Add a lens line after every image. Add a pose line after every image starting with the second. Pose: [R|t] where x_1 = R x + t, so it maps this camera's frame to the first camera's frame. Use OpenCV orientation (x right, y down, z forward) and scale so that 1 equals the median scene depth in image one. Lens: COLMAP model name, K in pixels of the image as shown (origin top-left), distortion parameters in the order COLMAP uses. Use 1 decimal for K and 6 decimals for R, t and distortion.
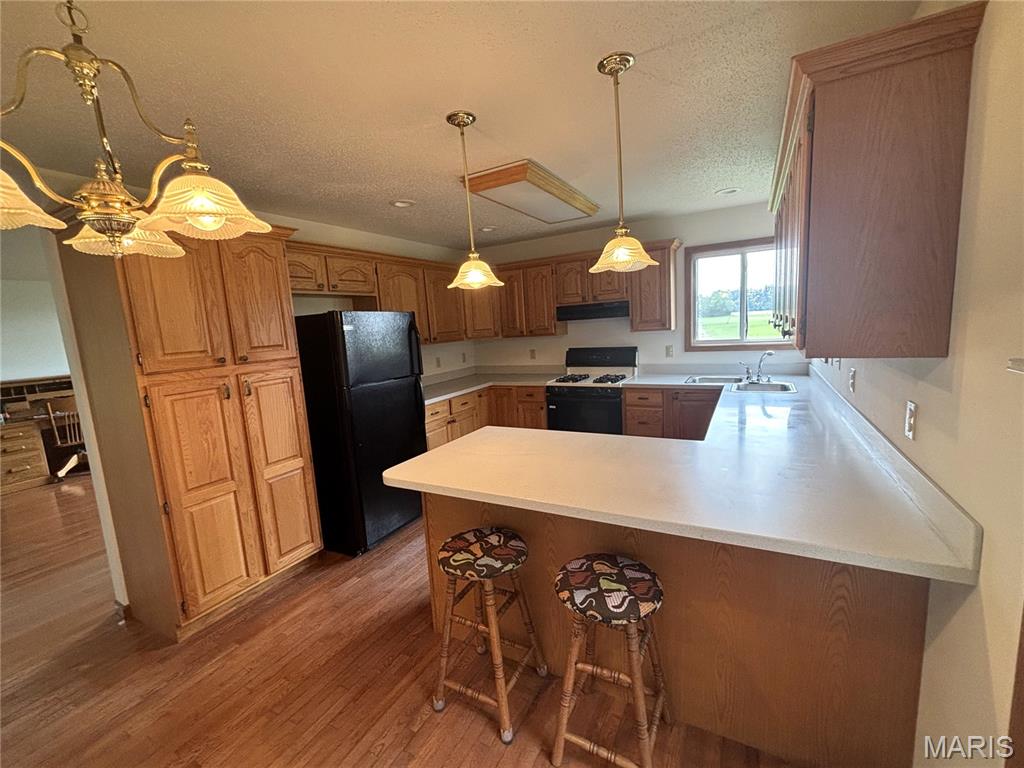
lens RADIAL K [[415.3, 0, 514.1], [0, 415.3, 384.0], [0, 0, 1]] dist [0.000443, -0.000014]
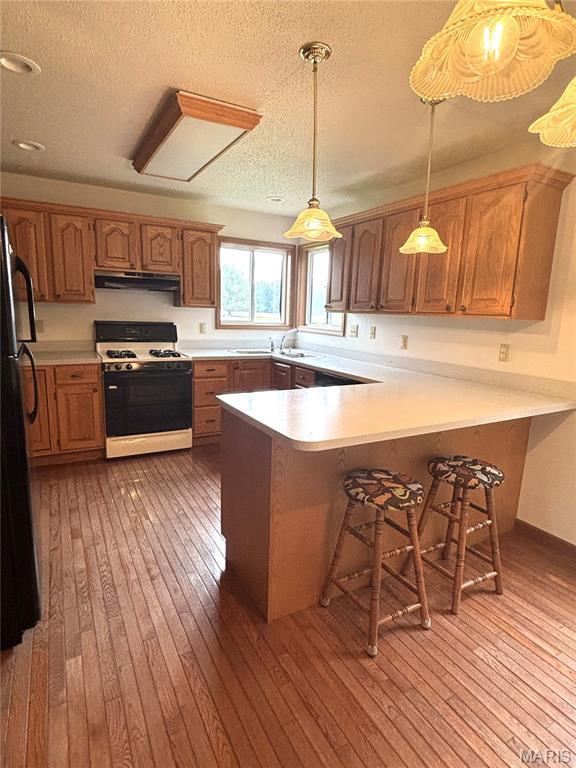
lens RADIAL K [[407.5, 0, 281.8], [0, 407.5, 388.3], [0, 0, 1]] dist [0.007570, 0.000614]
pose [[0.539535, -0.077299, 0.838407, -0.448513], [0.046598, 0.996992, 0.061933, 0.022794], [-0.840673, 0.005653, 0.541514, 0.255320]]
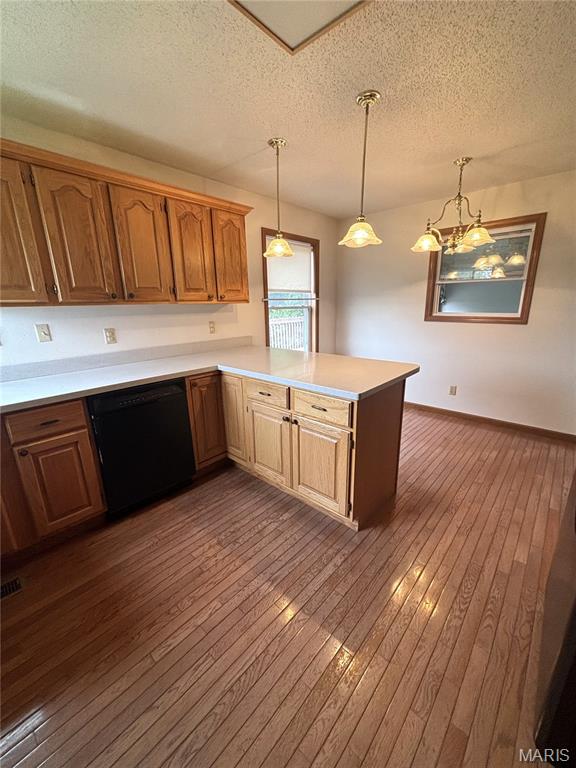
lens RADIAL K [[311.4, 0, 288.1], [0, 311.4, 386.8], [0, 0, 1]] dist [0.000443, -0.000014]
pose [[-0.968381, 0.017900, 0.248832, -0.052368], [0.111998, 0.922453, 0.369509, -0.100585], [-0.222921, 0.385695, -0.895291, 0.994599]]
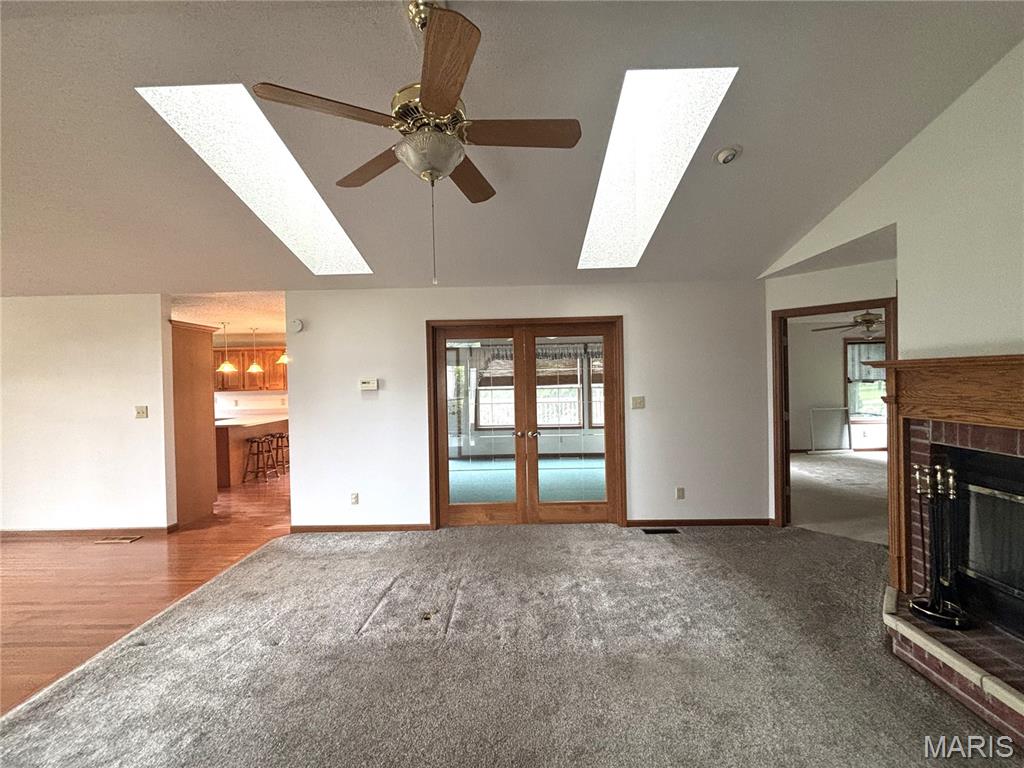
lens RADIAL K [[415.3, 0, 513.6], [0, 415.3, 383.3], [0, 0, 1]] dist [0.000443, -0.000014]
pose [[-0.463468, 0.065327, 0.883703, -1.904372], [0.169284, 0.985438, 0.015935, 0.088403], [-0.869793, 0.156983, -0.467778, 0.267442]]
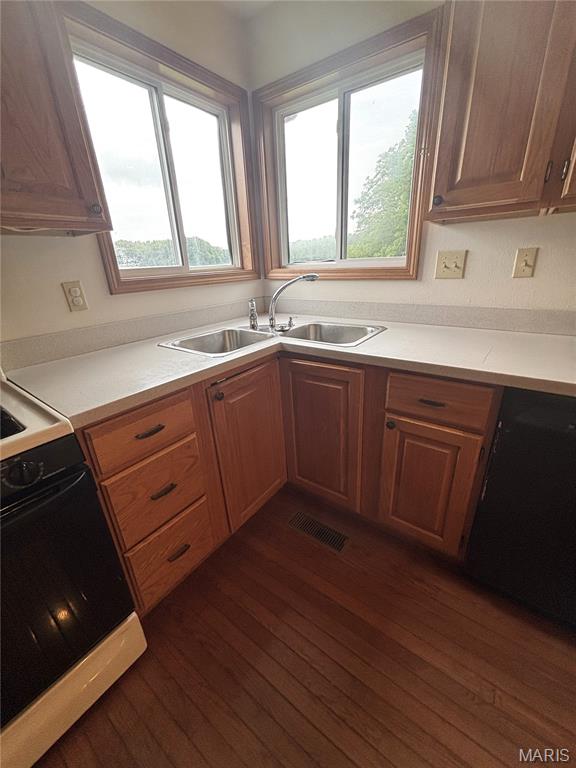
lens RADIAL K [[311.4, 0, 281.5], [0, 311.4, 383.5], [0, 0, 1]] dist [0.000443, -0.000014]
pose [[0.139684, -0.310842, 0.940141, 0.090984], [0.167799, 0.943148, 0.286905, -0.054634], [-0.975875, 0.117679, 0.183902, 0.789619]]
